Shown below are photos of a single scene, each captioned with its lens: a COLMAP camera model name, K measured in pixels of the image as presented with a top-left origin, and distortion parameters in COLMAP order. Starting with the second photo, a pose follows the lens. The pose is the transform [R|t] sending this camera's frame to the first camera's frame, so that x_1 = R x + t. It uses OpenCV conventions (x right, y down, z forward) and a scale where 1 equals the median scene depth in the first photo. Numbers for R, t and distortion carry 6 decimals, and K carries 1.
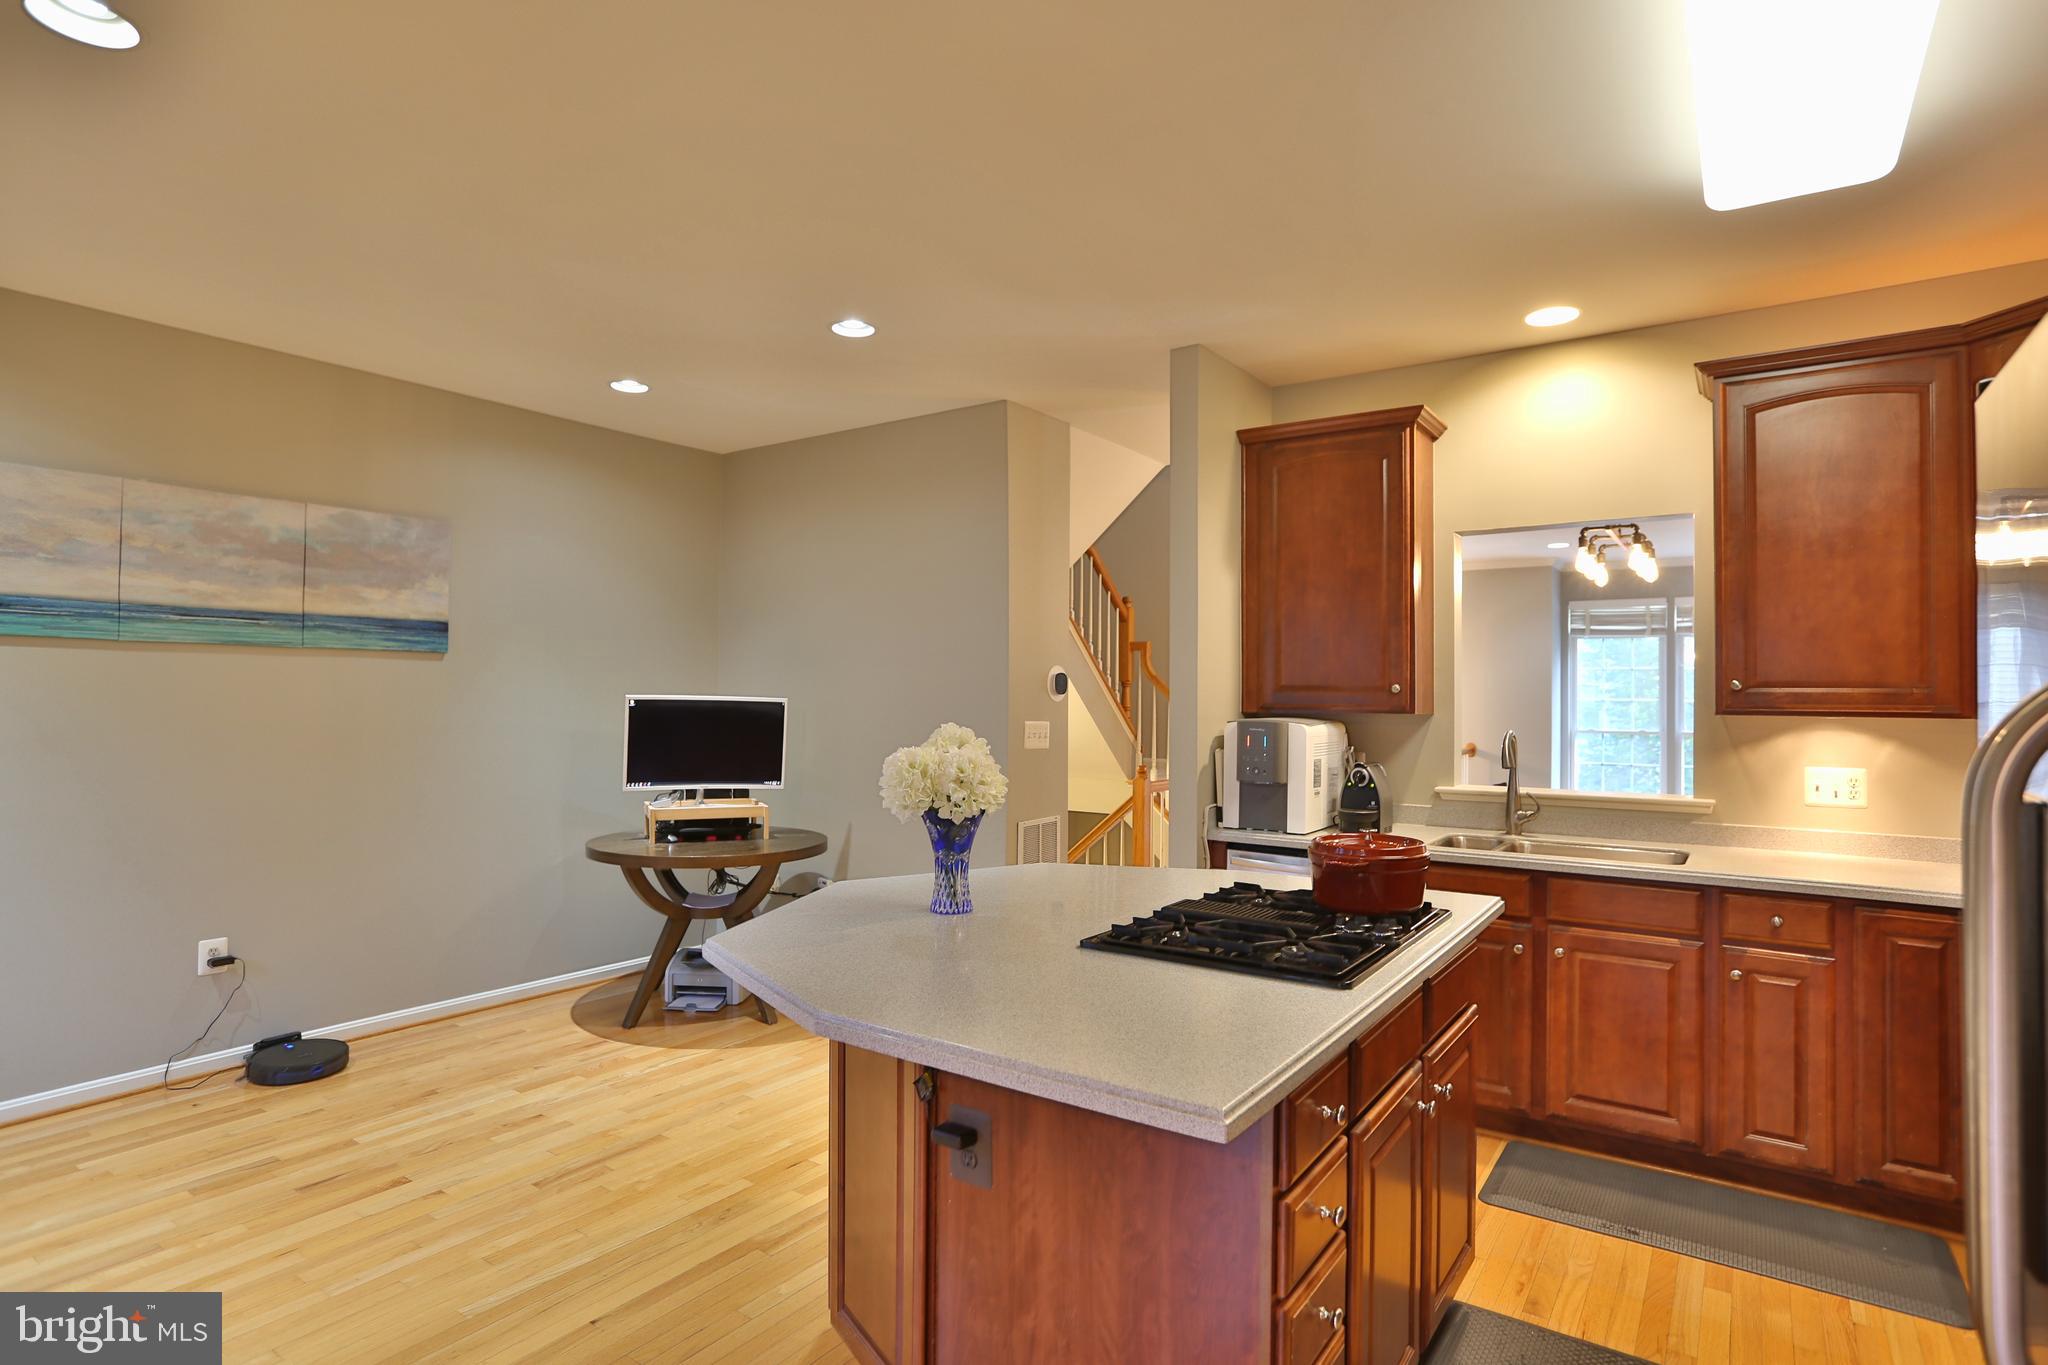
lens RADIAL K [[1036.5, 0, 1024.0], [0, 1036.5, 682.5], [0, 0, 1]] dist [-0.038013, 0.000898]
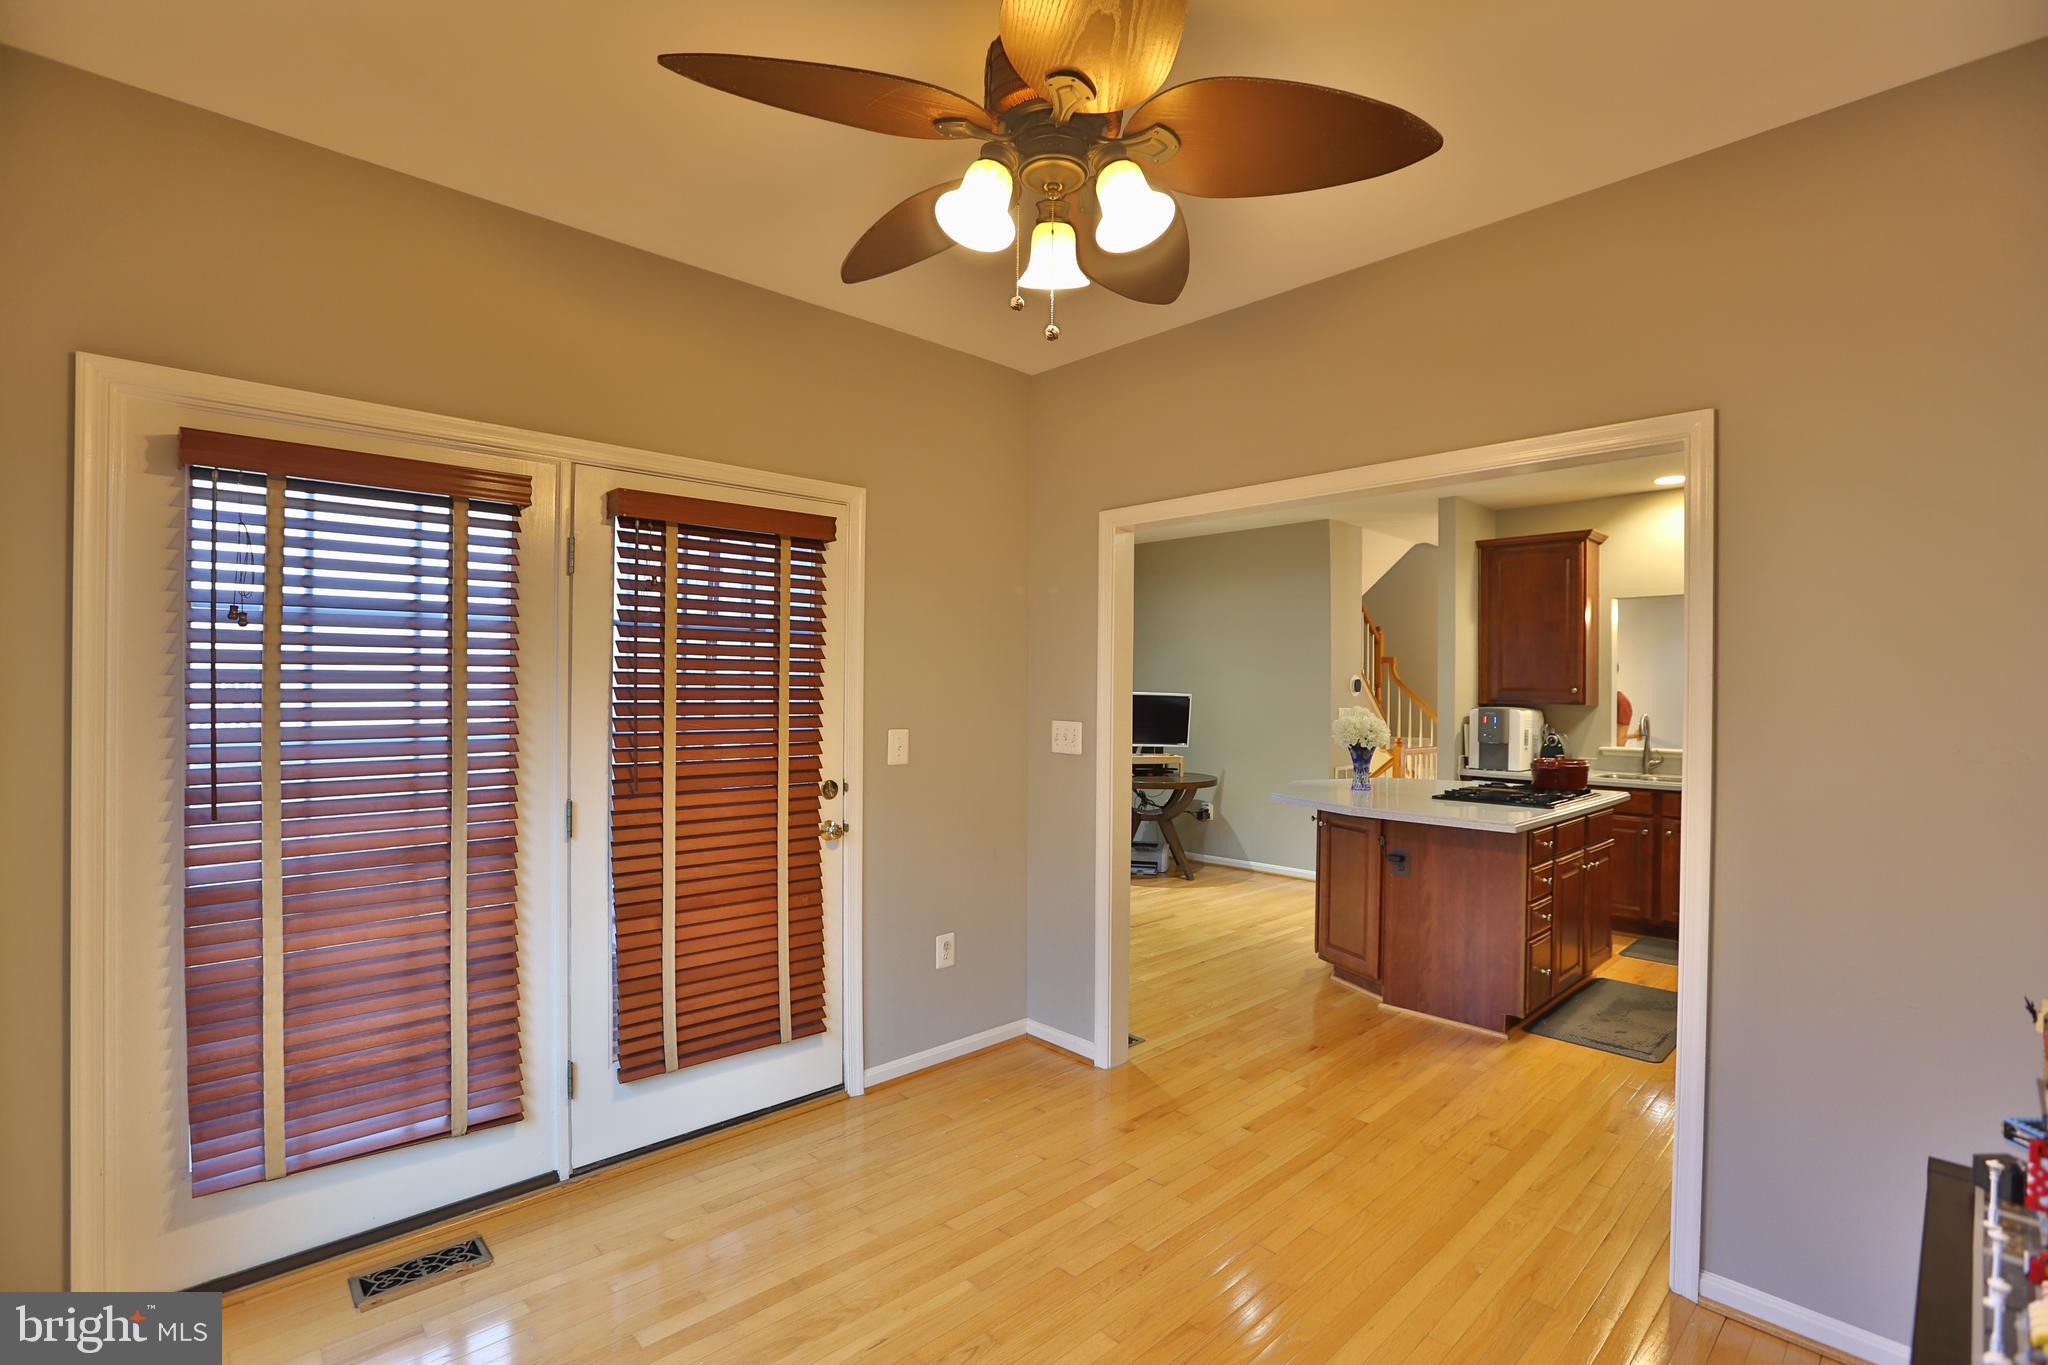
lens RADIAL K [[927.2, 0, 1024.0], [0, 927.2, 682.5], [0, 0, 1]] dist [-0.030275, 0.000430]
pose [[0.980324, 0.001280, -0.197393, -0.242857], [-0.000442, 0.999991, 0.004291, -0.013729], [0.197396, -0.004119, 0.980315, -0.695868]]
